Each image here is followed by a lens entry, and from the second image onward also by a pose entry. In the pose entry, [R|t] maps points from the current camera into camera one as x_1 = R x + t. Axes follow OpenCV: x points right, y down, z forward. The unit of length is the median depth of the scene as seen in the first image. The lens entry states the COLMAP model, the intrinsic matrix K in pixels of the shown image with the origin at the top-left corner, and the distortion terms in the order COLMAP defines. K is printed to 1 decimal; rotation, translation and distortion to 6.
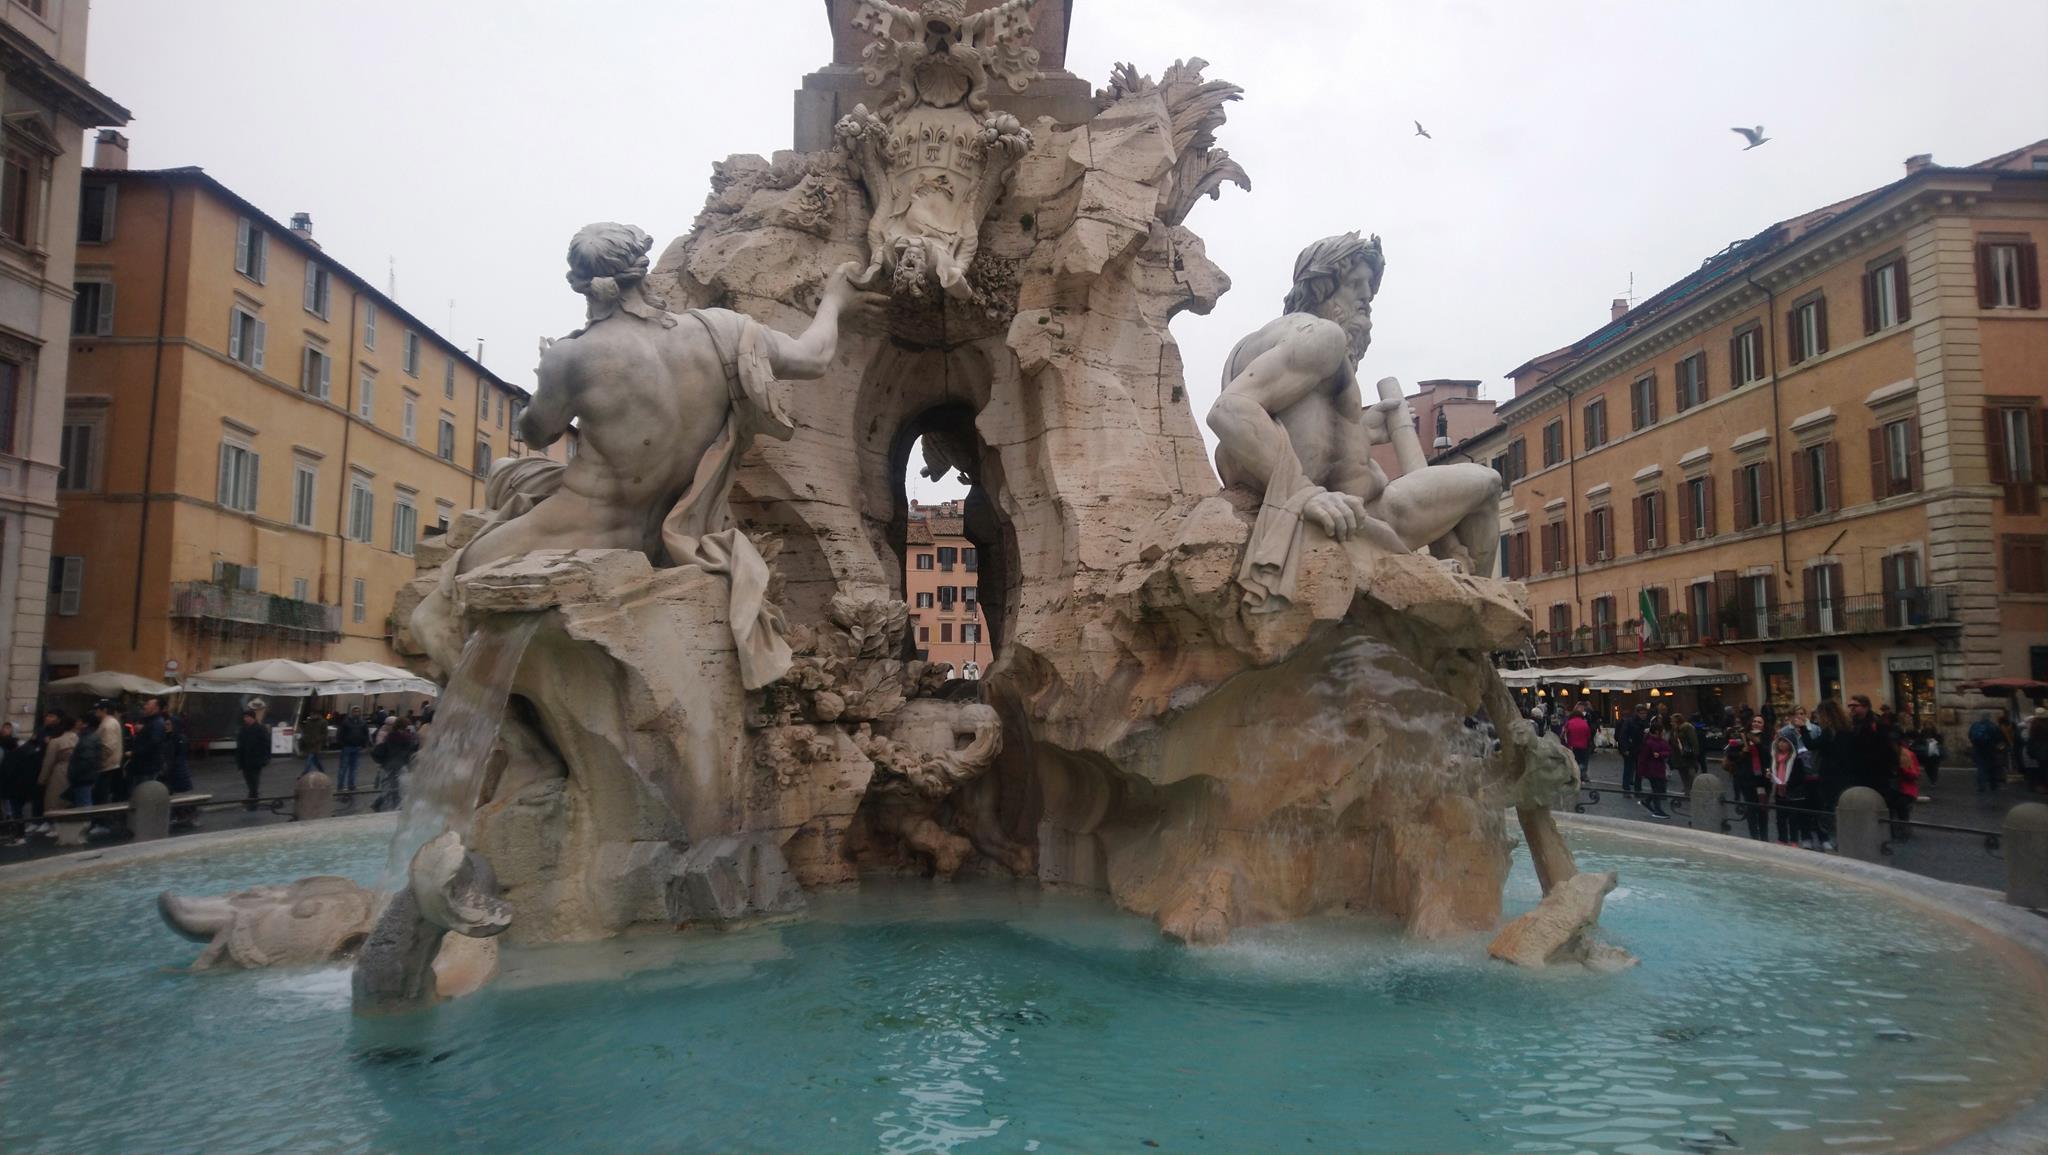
lens RADIAL K [[1252.3, 0, 1024.0], [0, 1252.3, 577.5], [0, 0, 1]] dist [-0.000406, -0.031172]
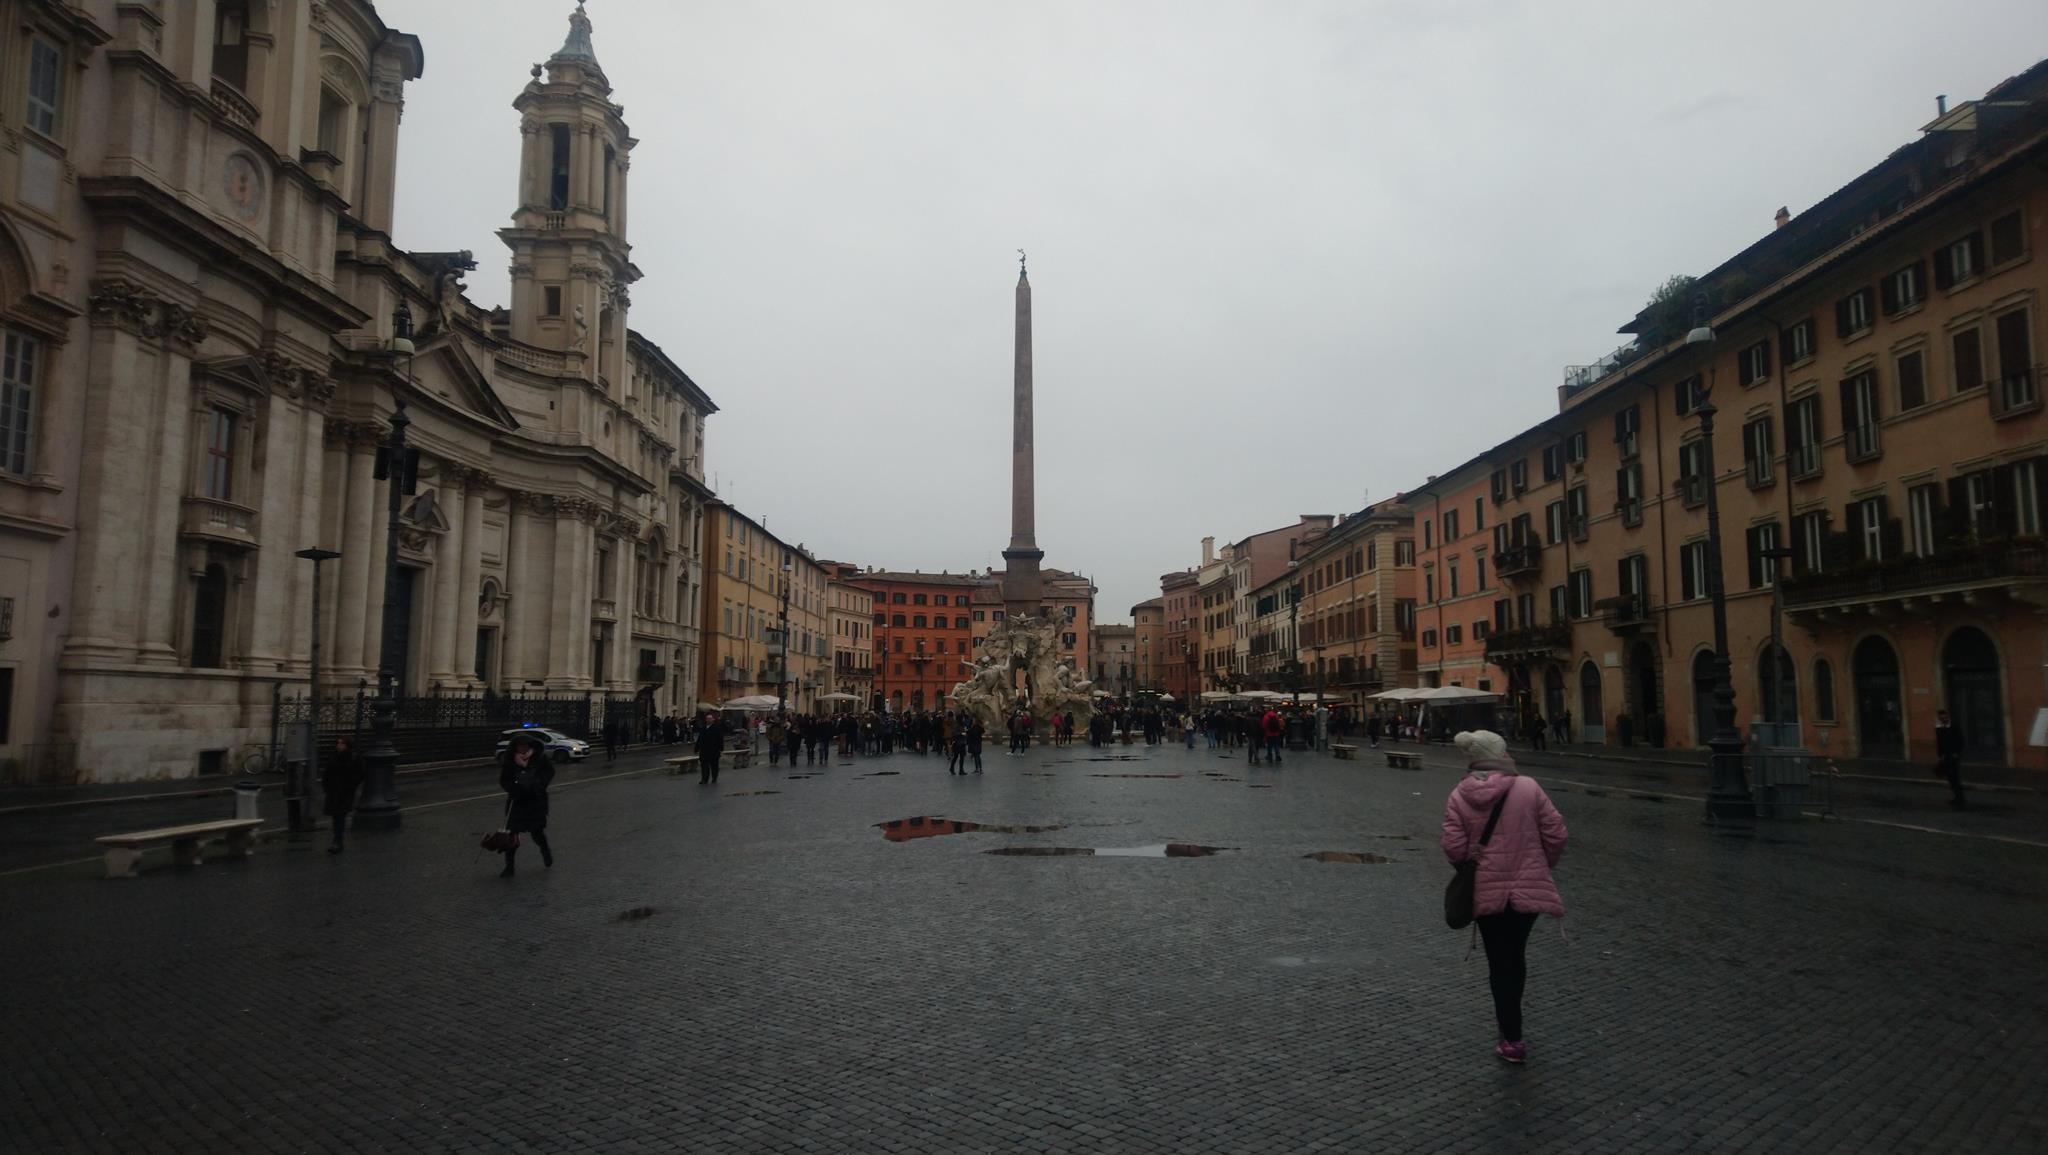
lens RADIAL K [[1285.8, 0, 1024.0], [0, 1285.8, 577.5], [0, 0, 1]] dist [-0.000081, -0.143847]
pose [[0.998586, -0.010706, -0.052063, 0.083138], [0.010498, 0.999936, -0.004270, -0.158663], [0.052106, 0.003717, 0.998635, -1.589895]]
